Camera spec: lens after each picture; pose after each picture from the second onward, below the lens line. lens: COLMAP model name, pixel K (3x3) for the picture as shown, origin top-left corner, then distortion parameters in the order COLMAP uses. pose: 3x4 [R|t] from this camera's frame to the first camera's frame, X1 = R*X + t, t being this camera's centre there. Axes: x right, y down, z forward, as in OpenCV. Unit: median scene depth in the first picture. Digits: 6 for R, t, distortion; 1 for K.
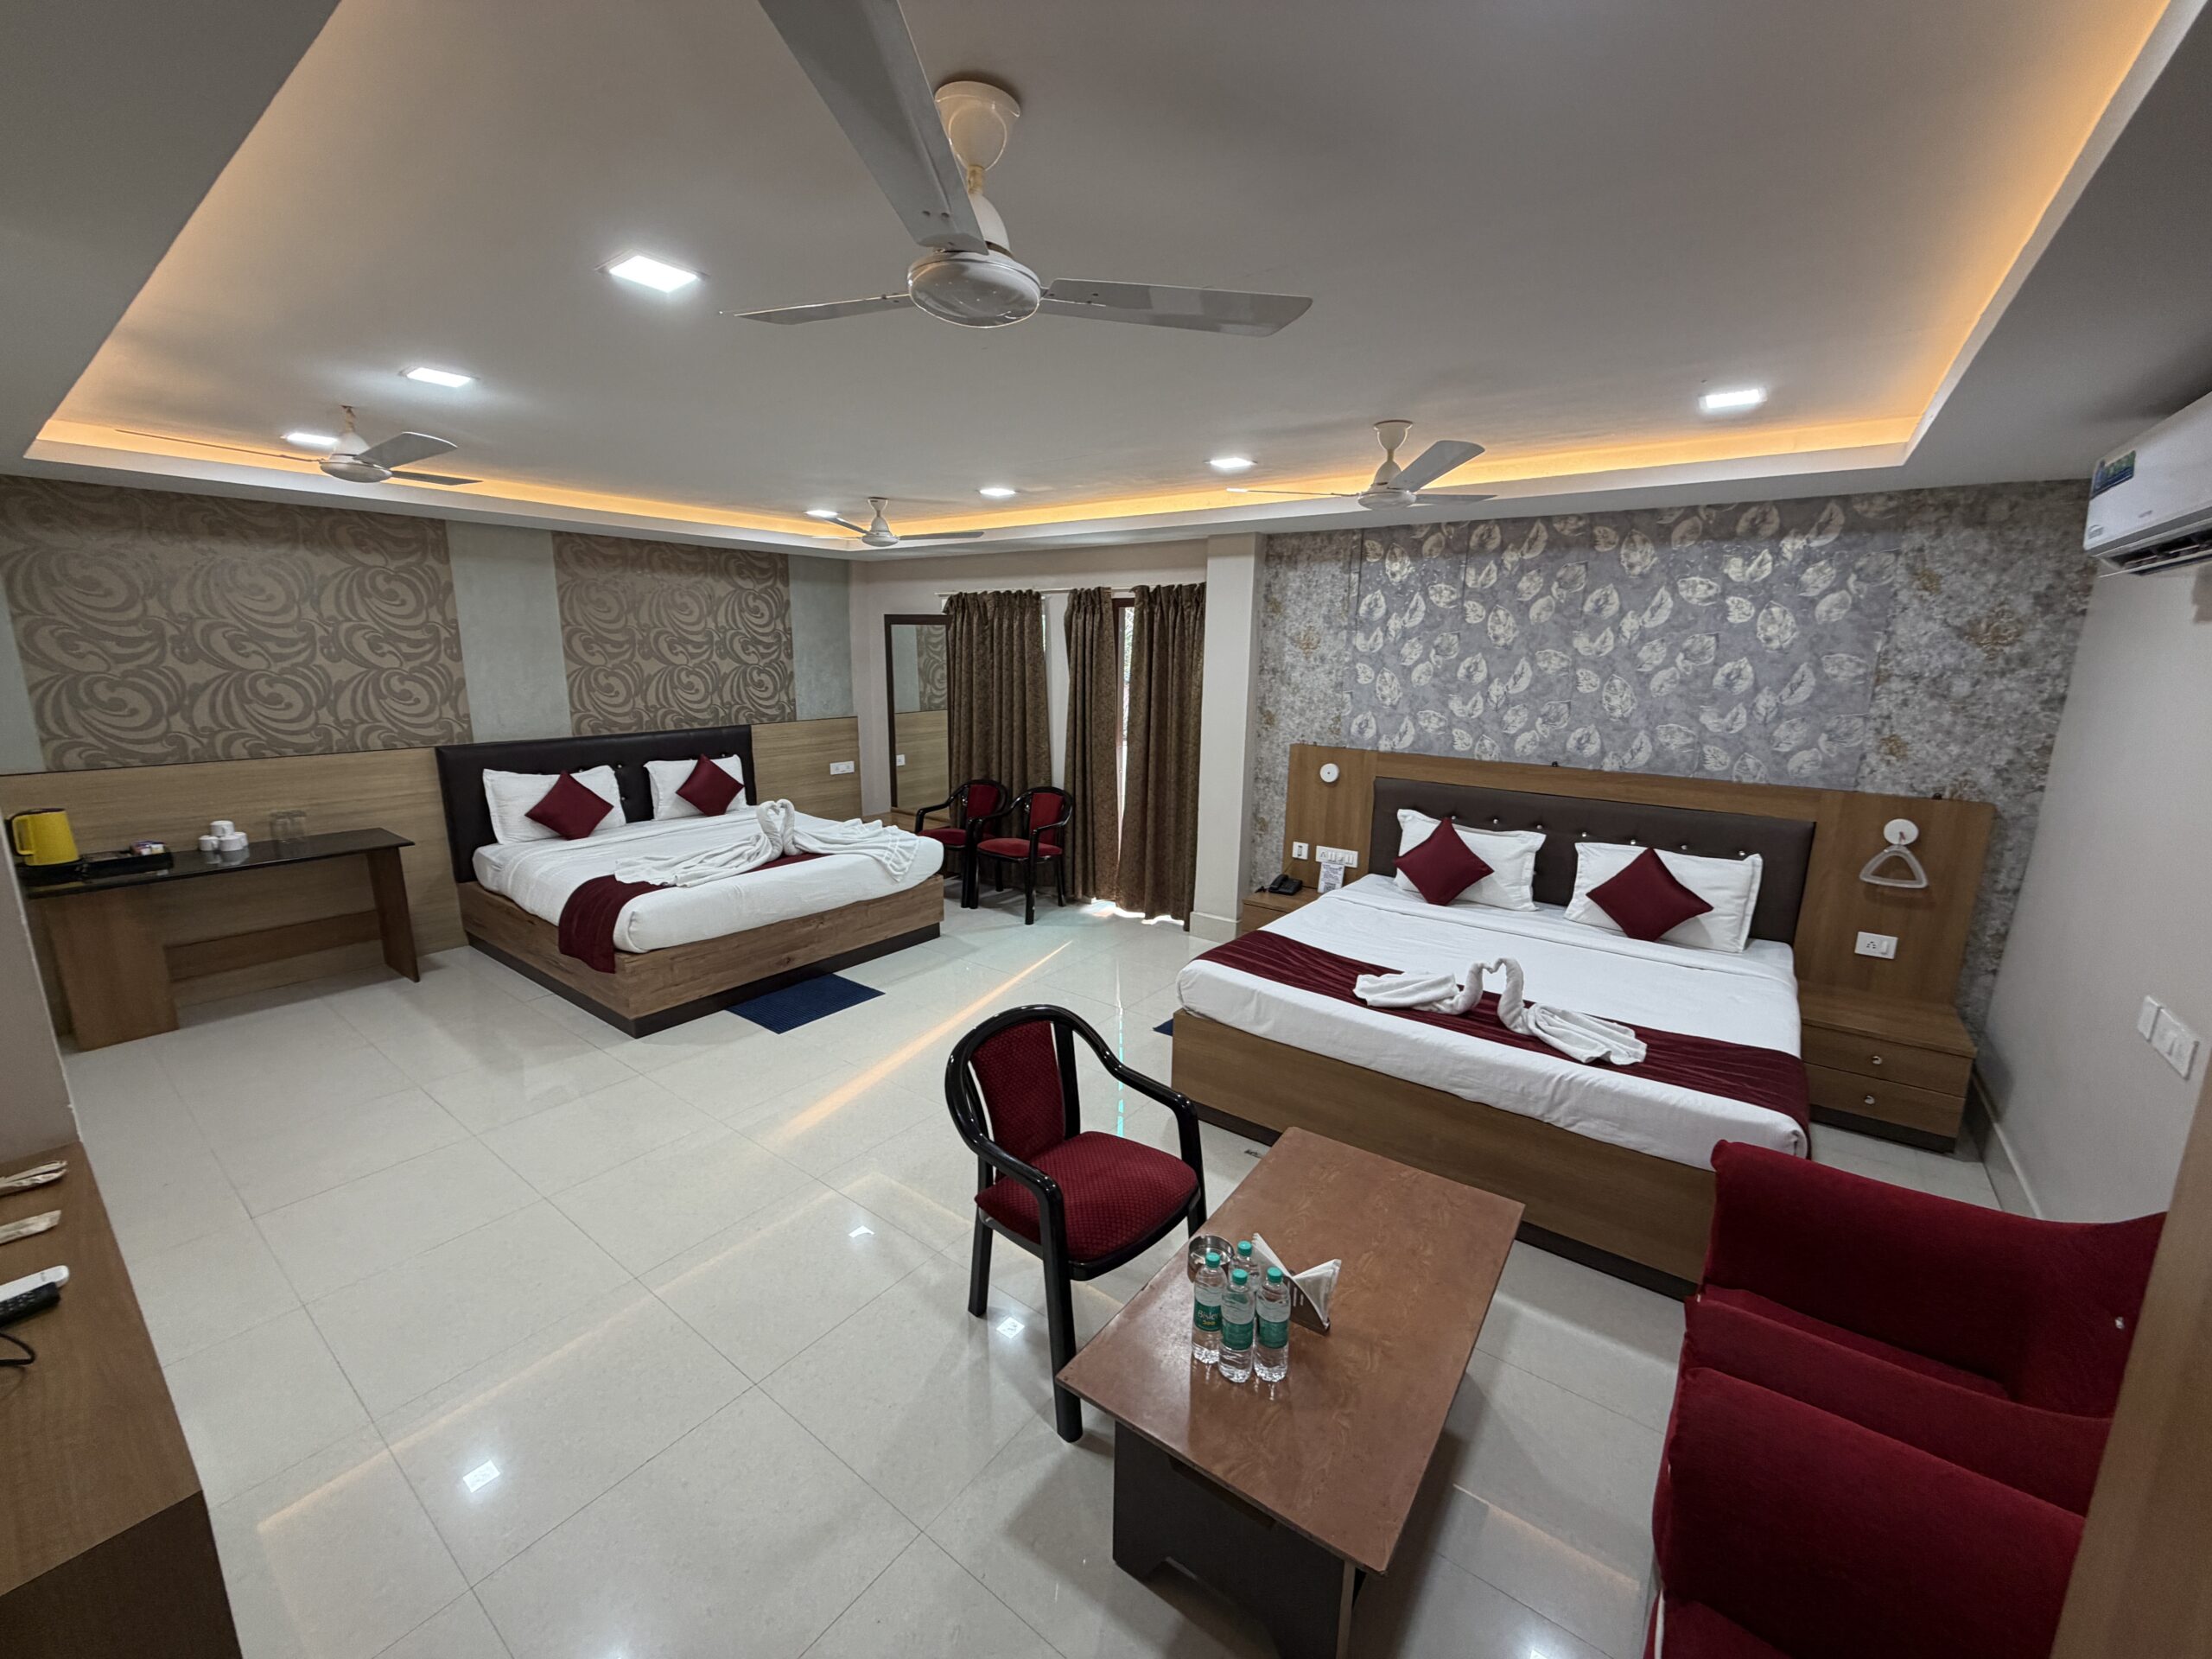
lens RADIAL K [[879.8, 0, 1106.7], [0, 879.8, 845.8], [0, 0, 1]] dist [-0.001461, 0.000497]
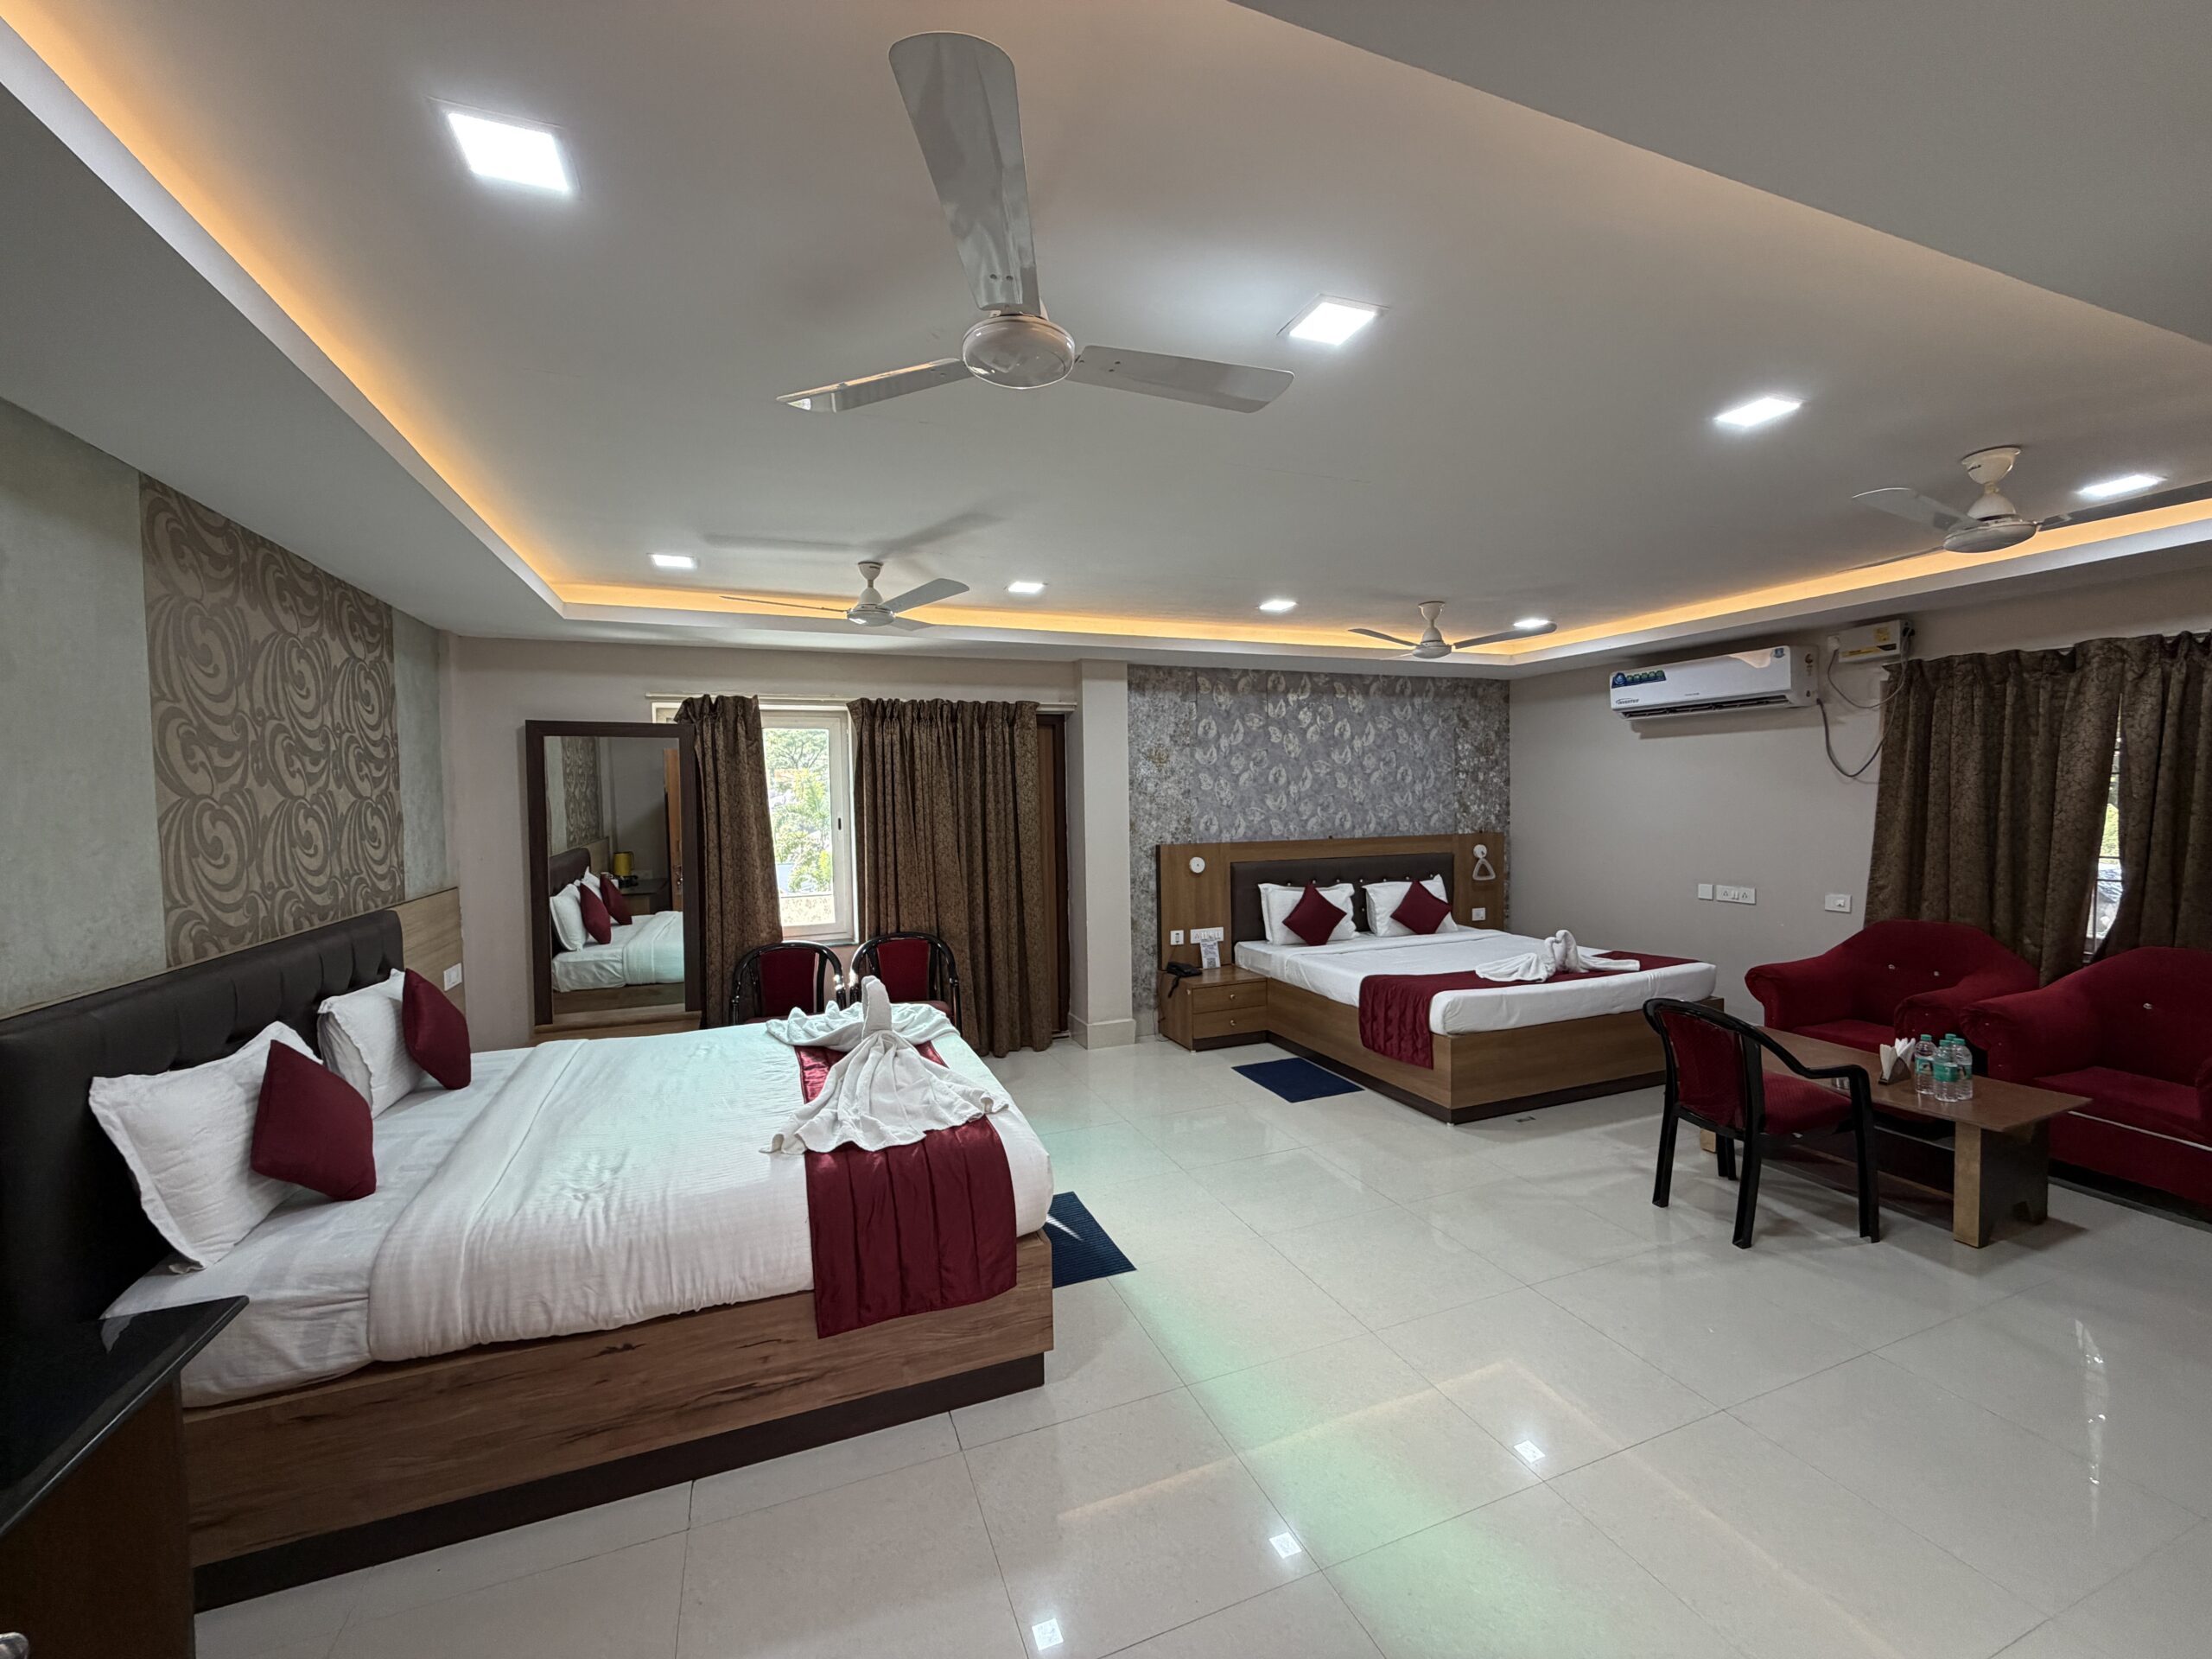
lens RADIAL K [[879.8, 0, 1112.9], [0, 879.8, 820.6], [0, 0, 1]] dist [-0.001461, 0.000497]
pose [[0.521924, -0.065136, 0.850501, -0.850319], [0.202297, 0.978086, -0.049236, -0.112402], [-0.828656, 0.197751, 0.523663, 0.494123]]
